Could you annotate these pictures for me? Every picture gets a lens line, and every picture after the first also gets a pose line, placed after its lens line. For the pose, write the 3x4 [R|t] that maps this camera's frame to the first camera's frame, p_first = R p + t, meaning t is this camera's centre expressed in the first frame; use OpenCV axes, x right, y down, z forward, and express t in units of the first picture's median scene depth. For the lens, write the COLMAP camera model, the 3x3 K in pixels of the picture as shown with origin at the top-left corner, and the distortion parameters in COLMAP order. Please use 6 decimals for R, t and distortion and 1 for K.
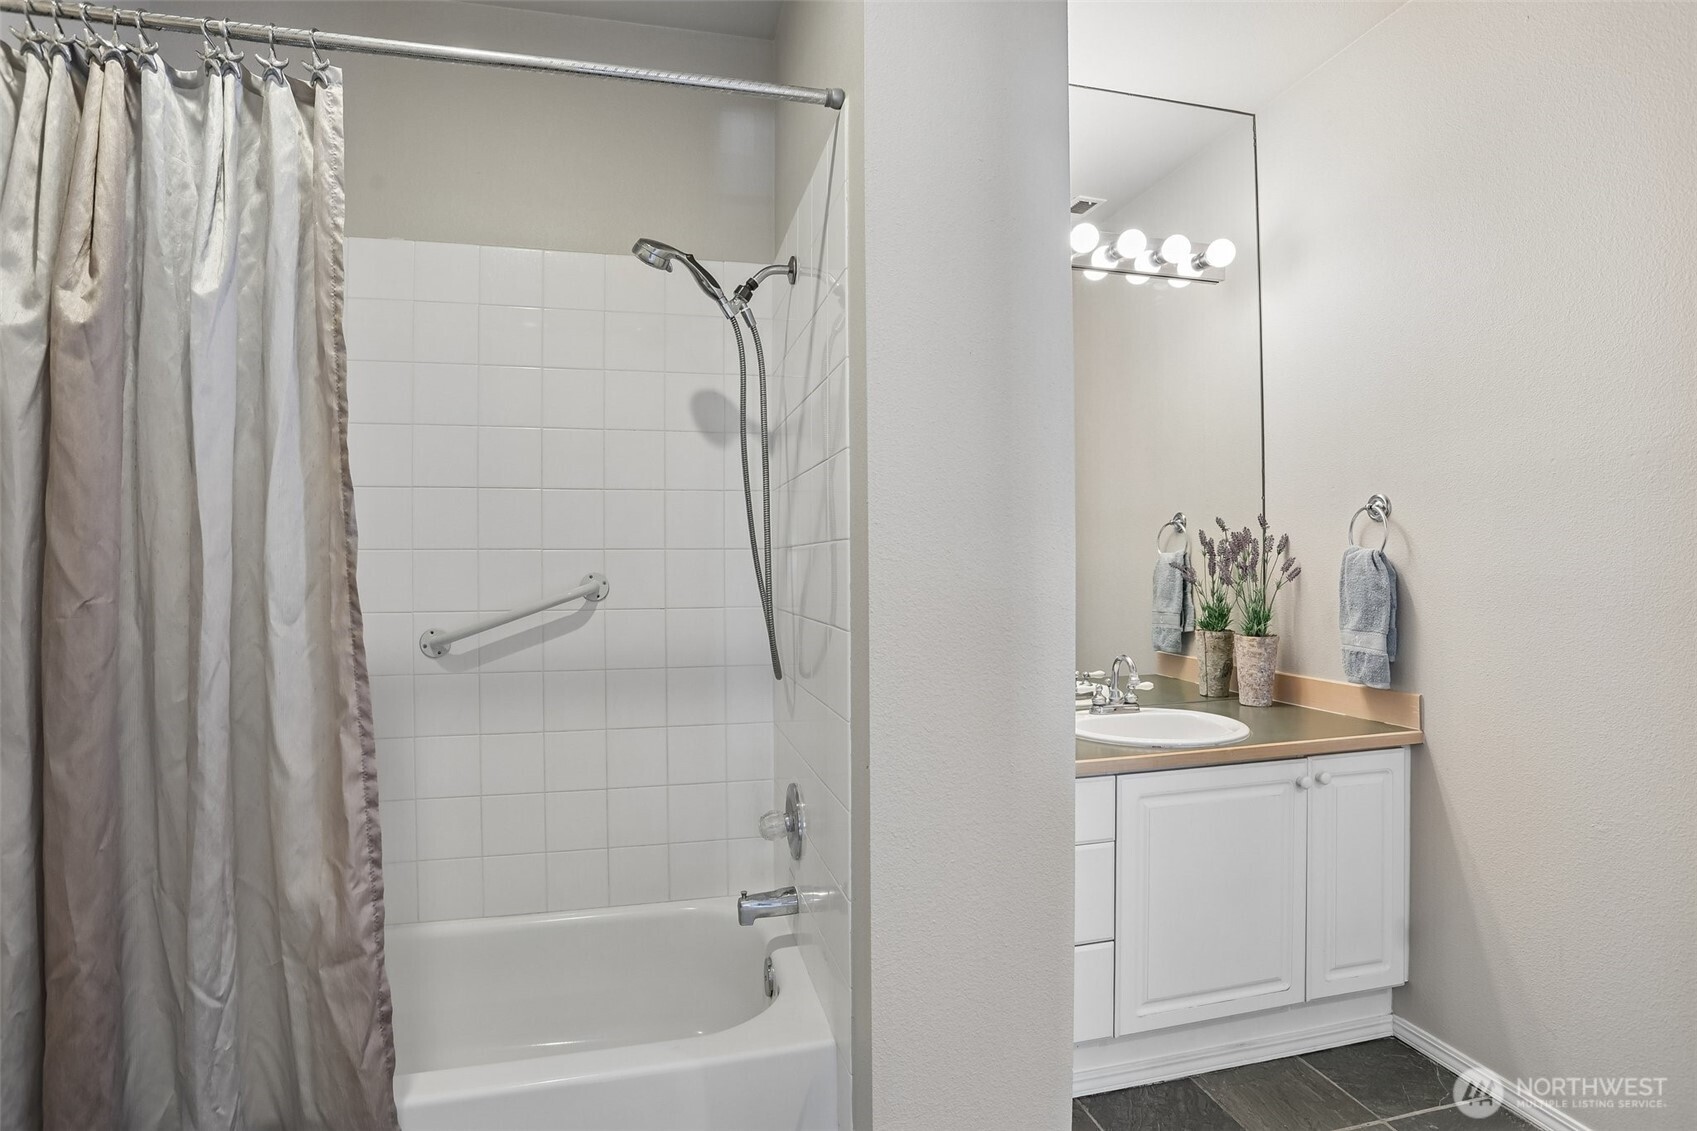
lens RADIAL K [[869.8, 0, 858.9], [0, 869.8, 558.6], [0, 0, 1]] dist [-0.062669, 0.019218]
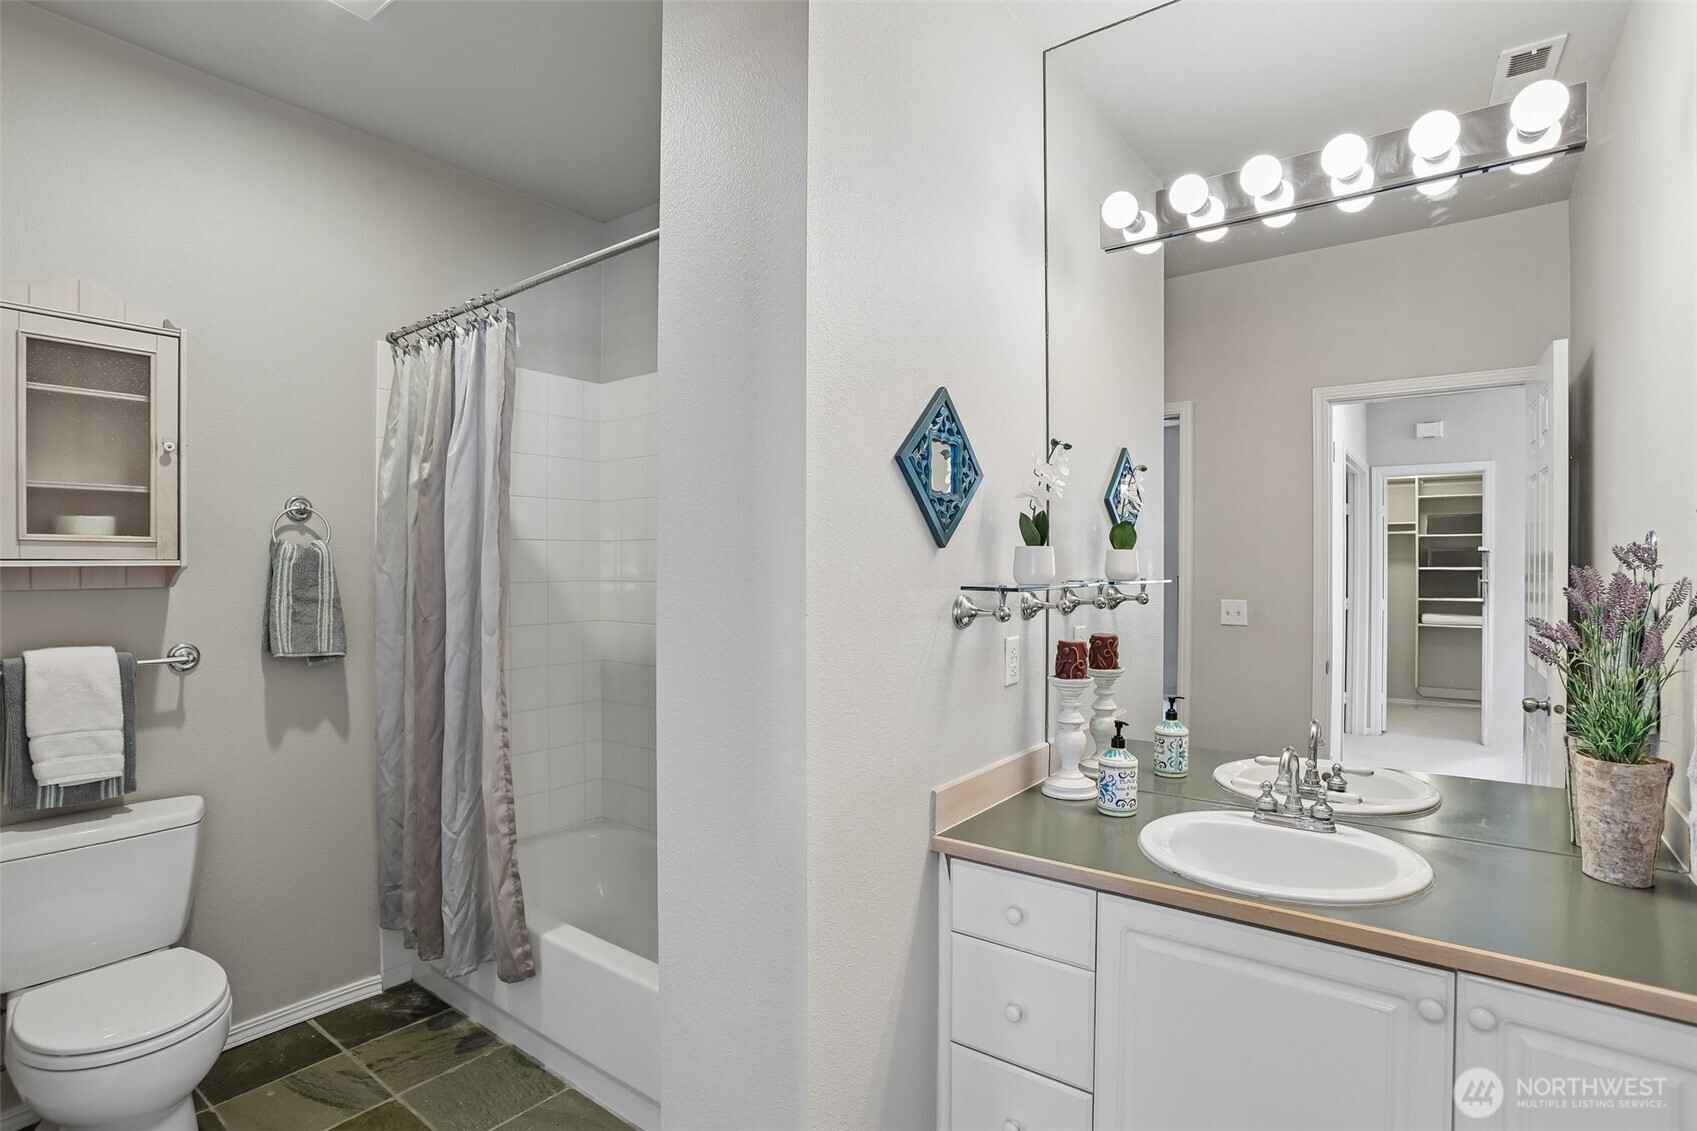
lens RADIAL K [[869.8, 0, 844.3], [0, 869.8, 570.5], [0, 0, 1]] dist [-0.062669, 0.019218]
pose [[0.598563, 0.012612, -0.800976, 1.186085], [0.000713, 0.999867, 0.016276, -0.086263], [0.801075, -0.010313, 0.598475, 0.518012]]
